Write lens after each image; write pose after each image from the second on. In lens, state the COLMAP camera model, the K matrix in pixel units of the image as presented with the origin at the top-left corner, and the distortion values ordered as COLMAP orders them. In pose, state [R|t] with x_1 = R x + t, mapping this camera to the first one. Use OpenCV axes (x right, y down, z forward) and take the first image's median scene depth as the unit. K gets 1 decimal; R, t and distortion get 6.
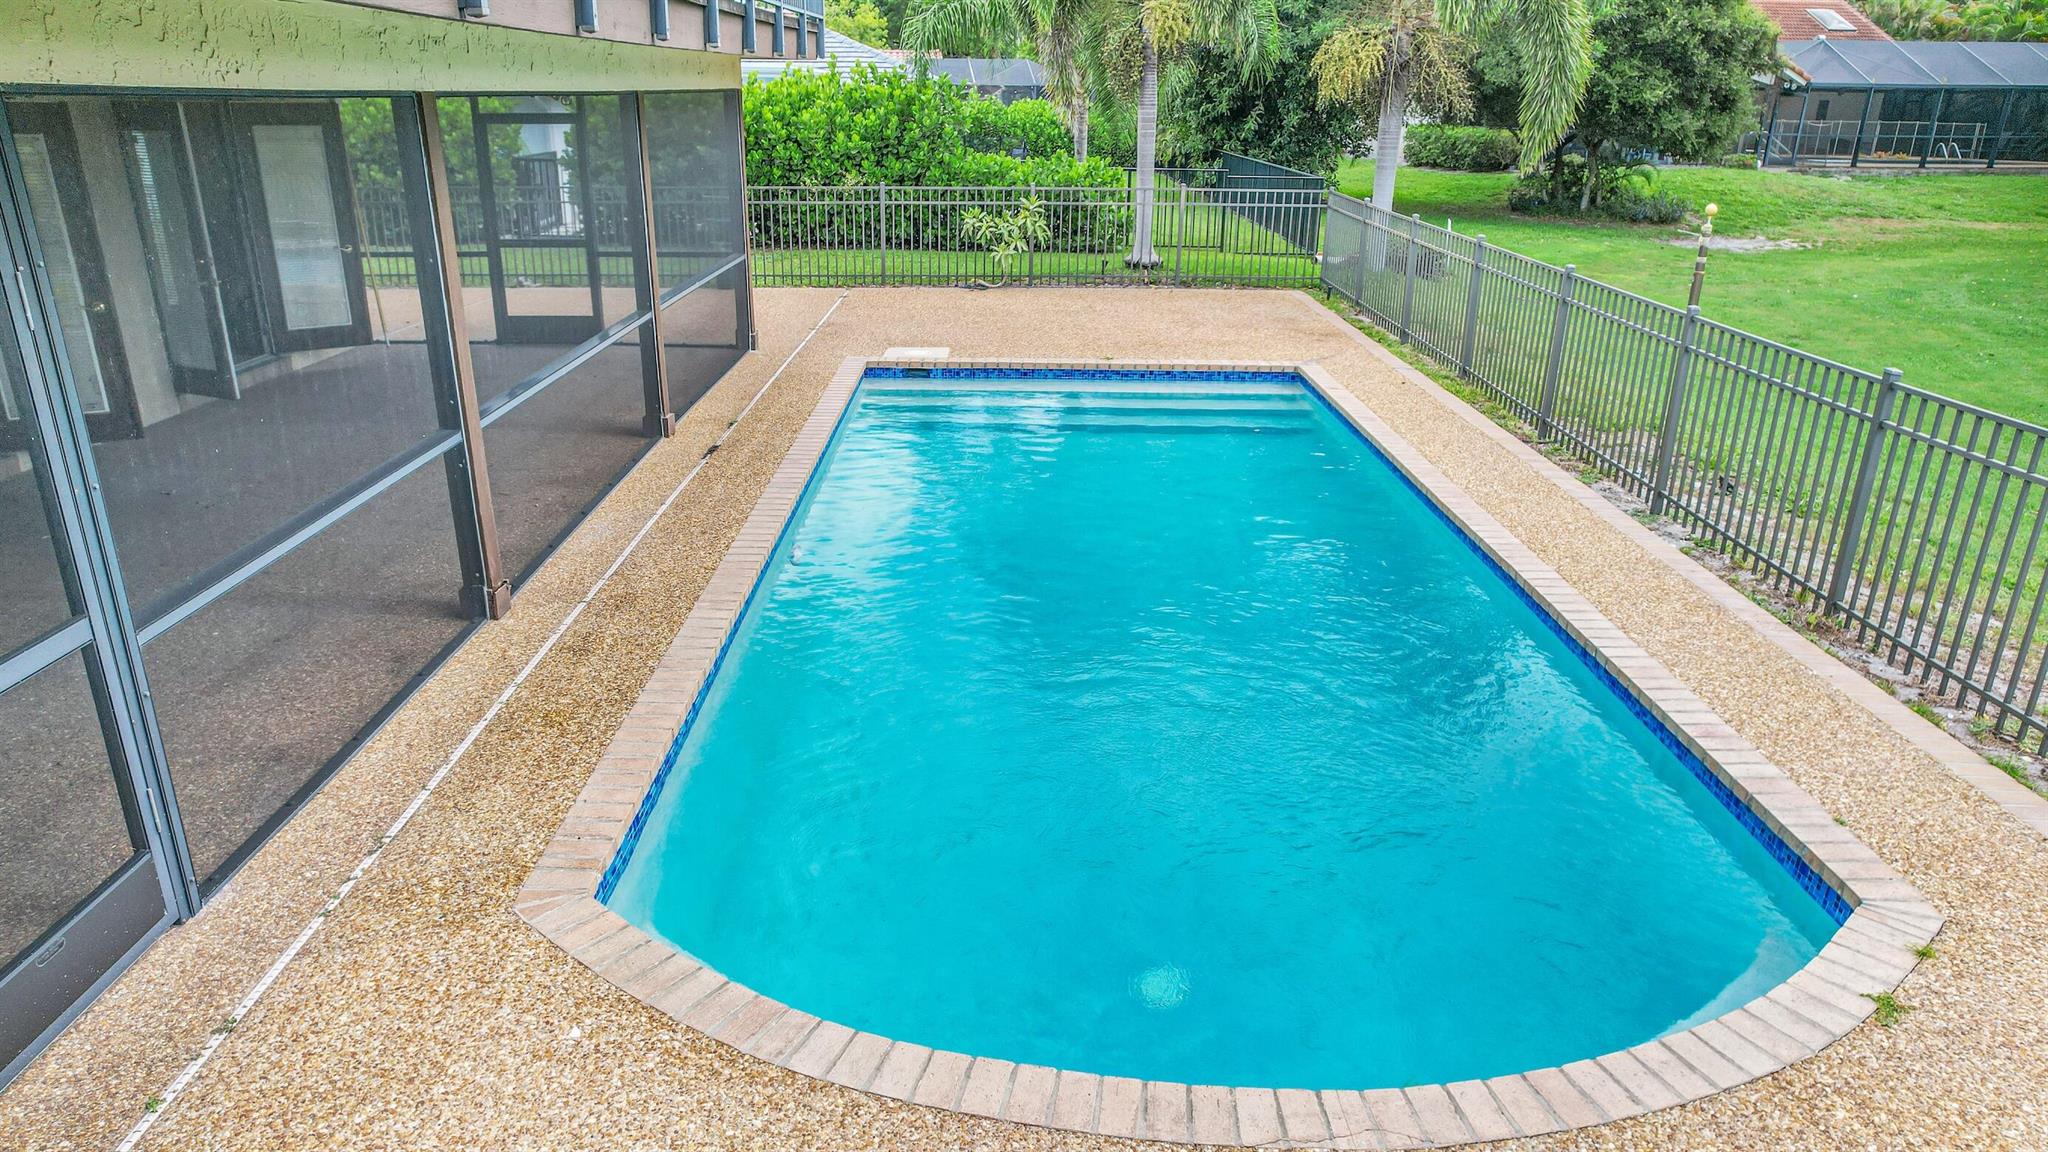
lens RADIAL K [[1296.5, 0, 1022.1], [0, 1296.5, 636.8], [0, 0, 1]] dist [-0.062101, -0.000991]
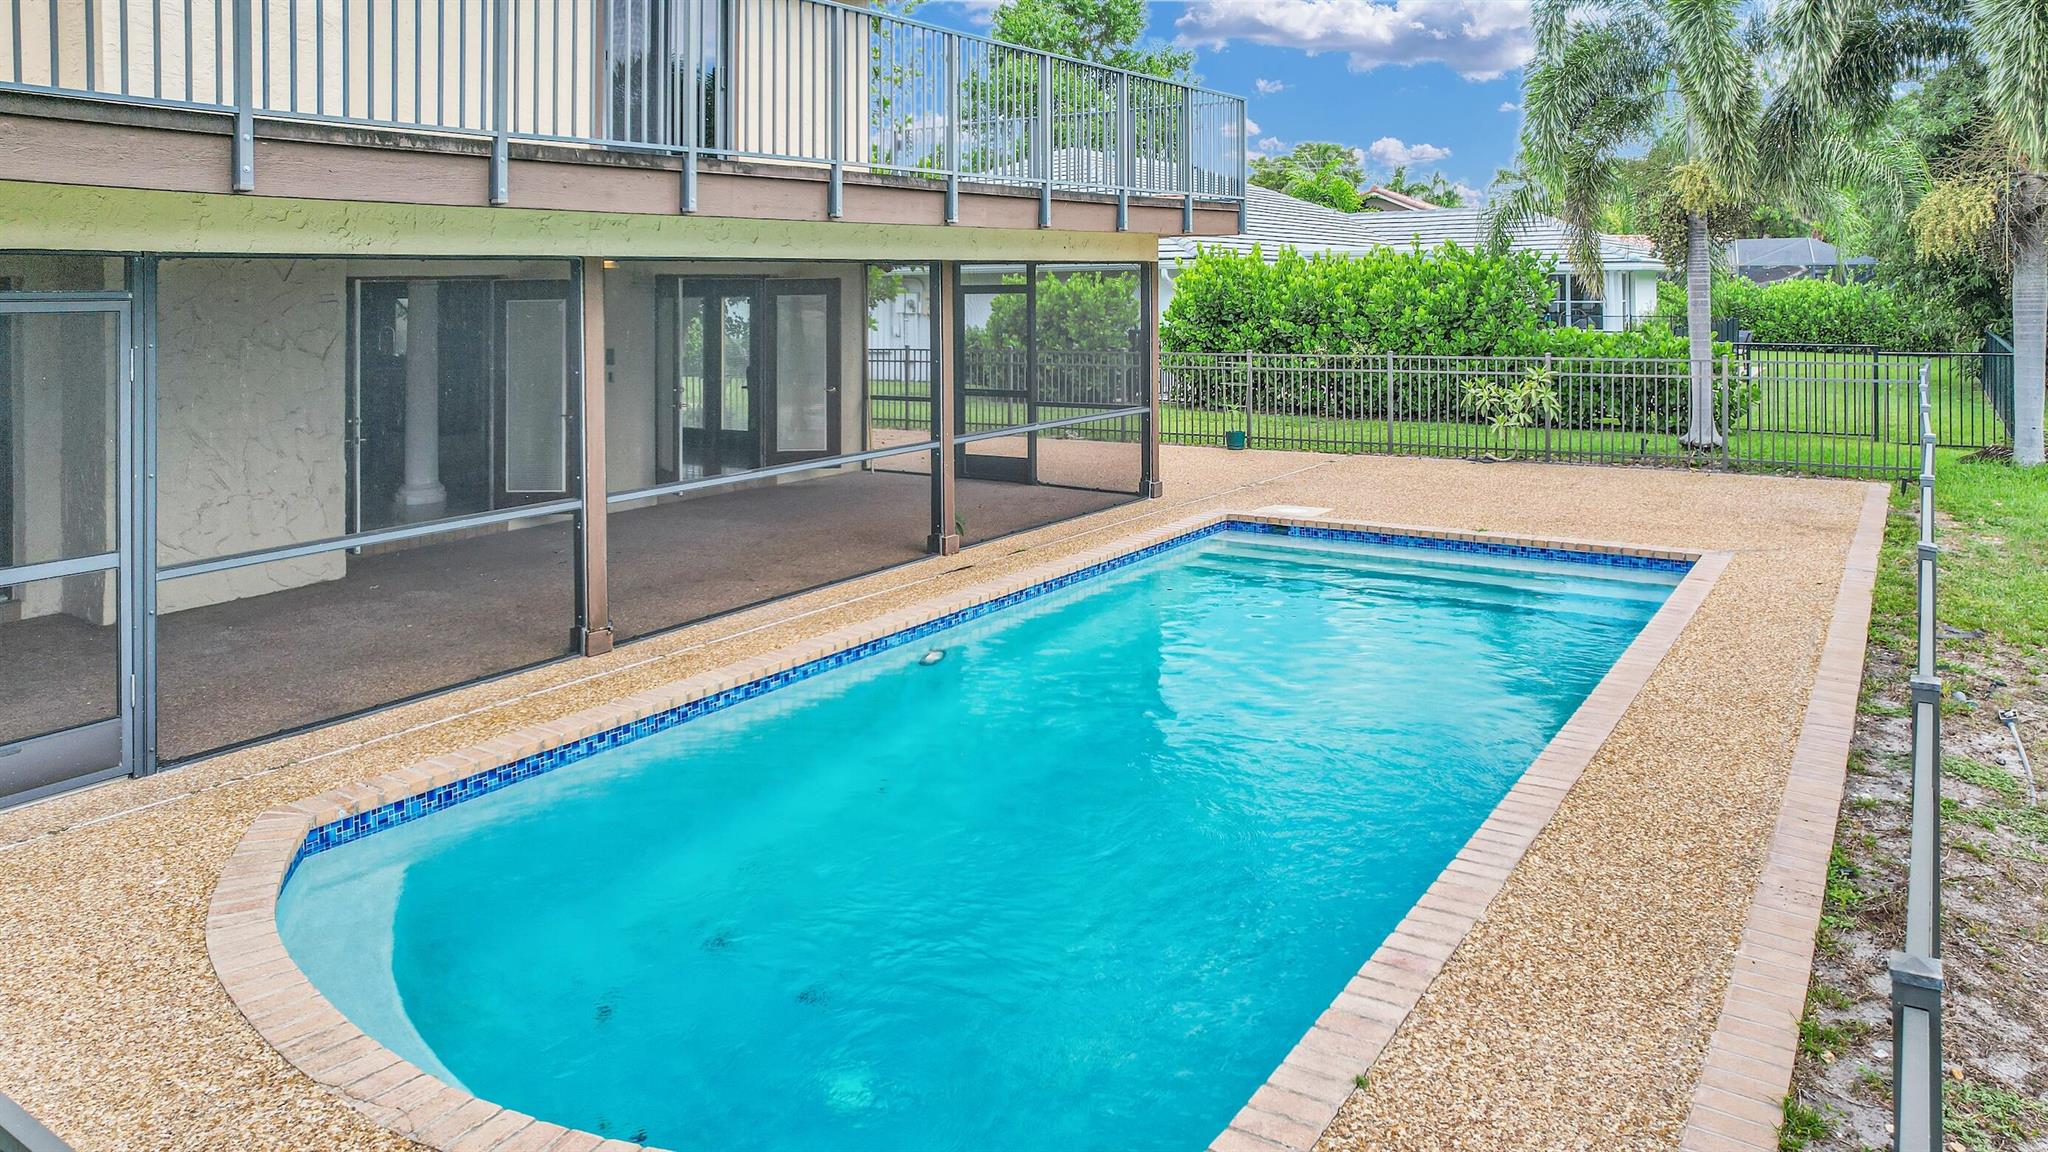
lens RADIAL K [[1339.4, 0, 1024.0], [0, 1339.4, 576.0], [0, 0, 1]] dist [-0.079802, -0.000214]
pose [[0.827827, 0.089198, -0.553847, 0.230984], [-0.189548, 0.973689, -0.126500, -0.001601], [0.527991, 0.209701, 0.822953, 0.040467]]
